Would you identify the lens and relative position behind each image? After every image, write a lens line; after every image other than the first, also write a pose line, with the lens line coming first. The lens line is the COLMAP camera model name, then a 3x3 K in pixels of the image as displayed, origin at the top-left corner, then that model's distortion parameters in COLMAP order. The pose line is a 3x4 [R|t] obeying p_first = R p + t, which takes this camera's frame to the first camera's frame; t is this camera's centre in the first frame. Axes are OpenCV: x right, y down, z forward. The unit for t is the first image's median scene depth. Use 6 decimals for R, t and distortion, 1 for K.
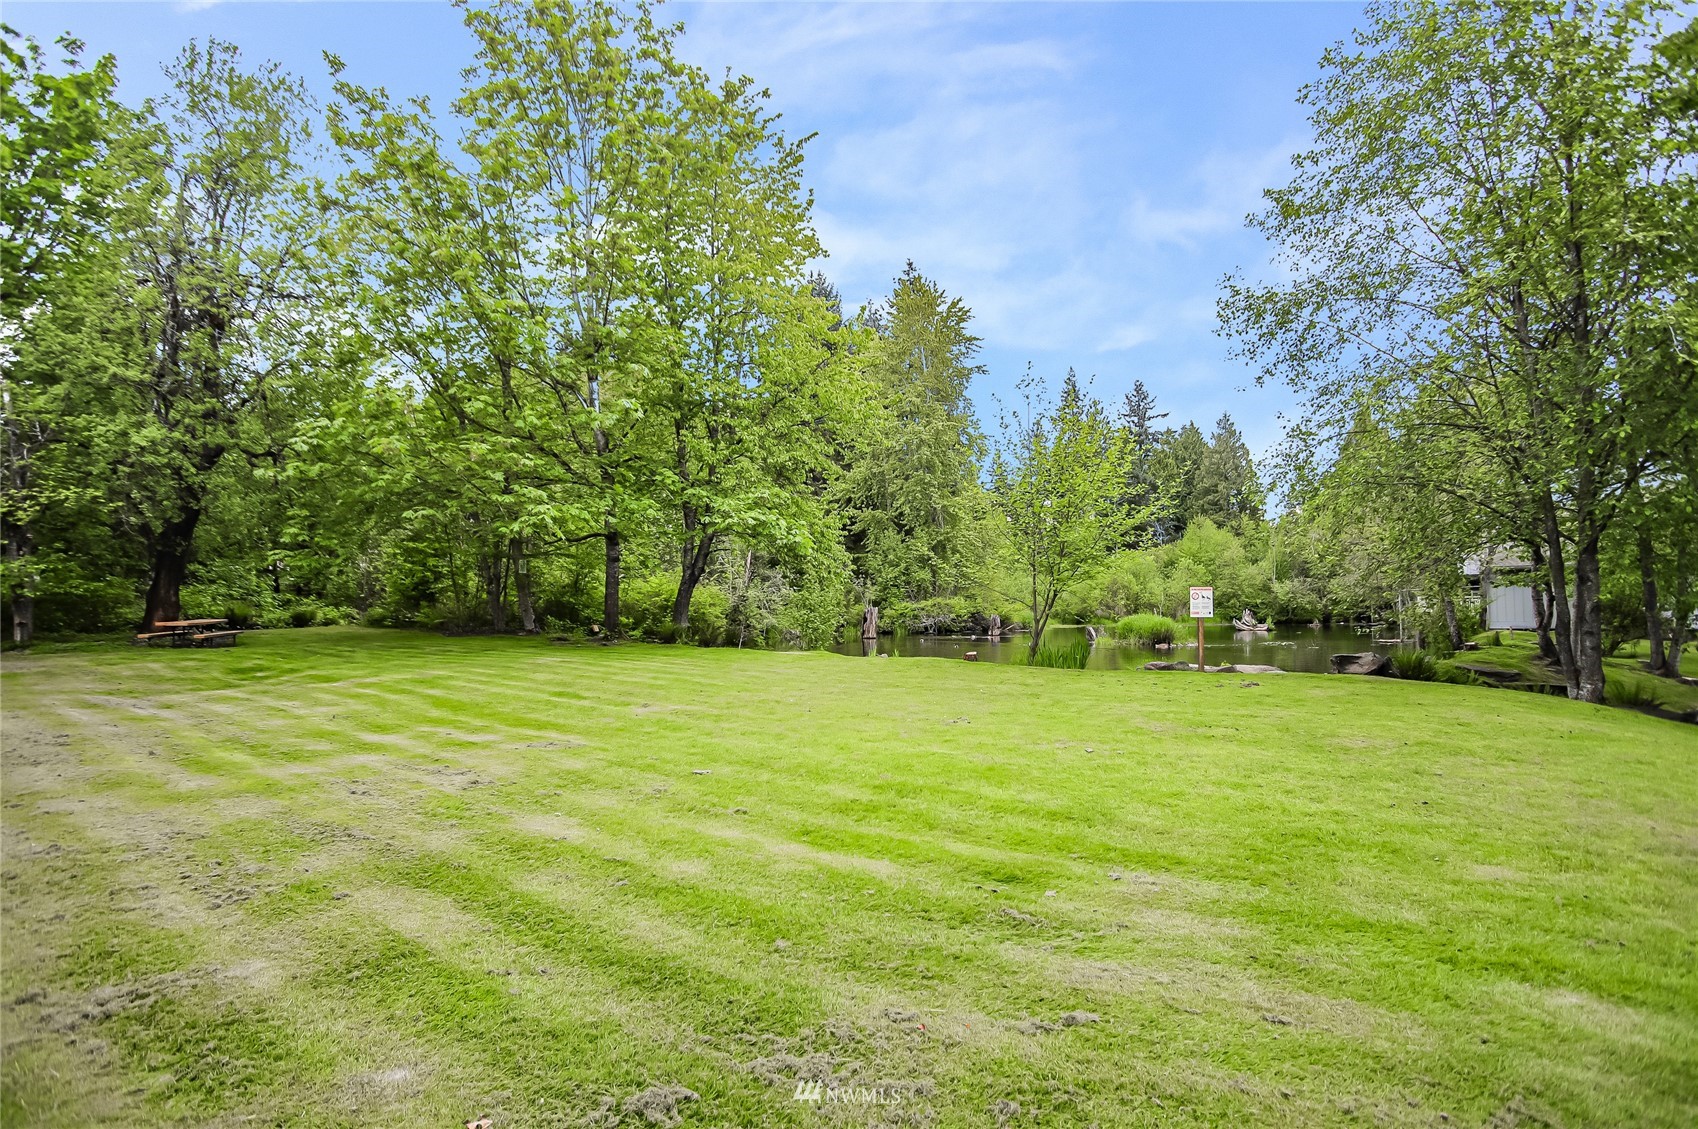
lens RADIAL K [[1956.6, 0, 849.0], [0, 1956.6, 564.5], [0, 0, 1]] dist [0.001976, 0.005755]
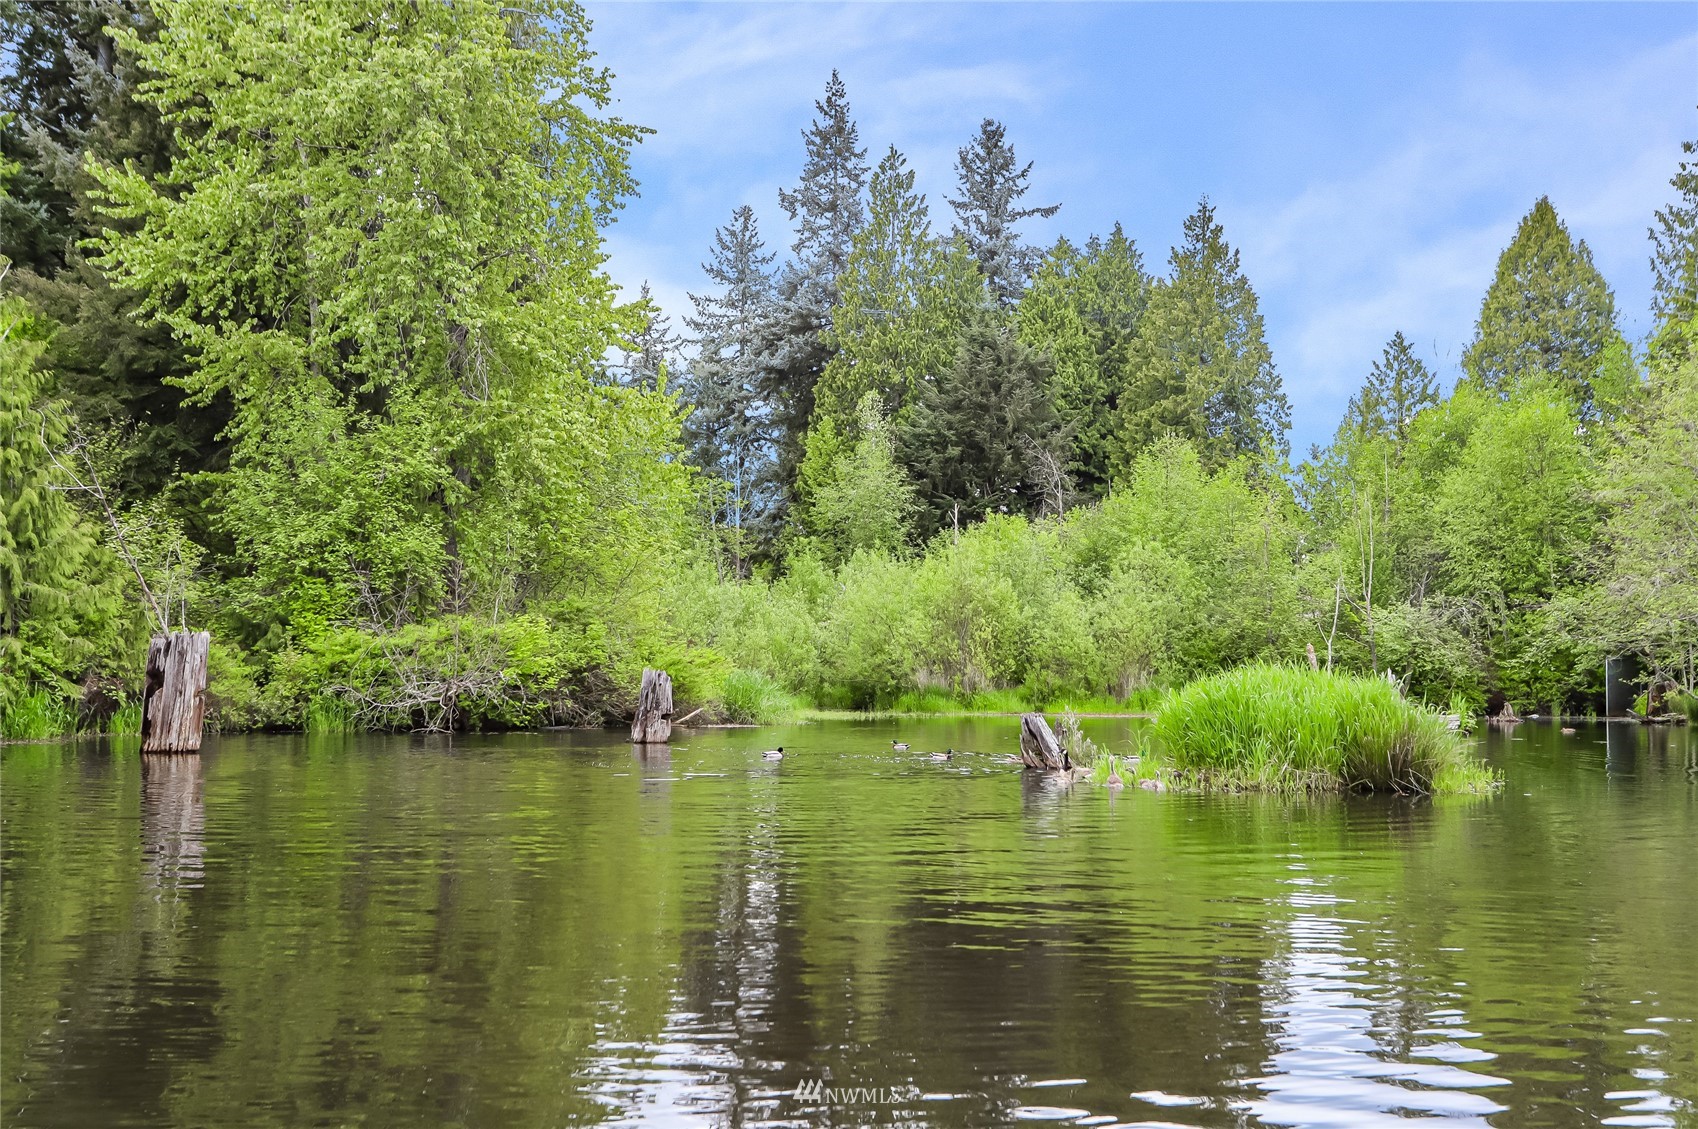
lens RADIAL K [[1956.6, 0, 849.0], [0, 1956.6, 564.5], [0, 0, 1]] dist [0.001976, 0.005755]
pose [[0.979108, 0.026628, 0.201591, 0.042444], [-0.016973, 0.998631, -0.049472, 0.022812], [-0.202633, 0.045017, 0.978220, 0.683193]]
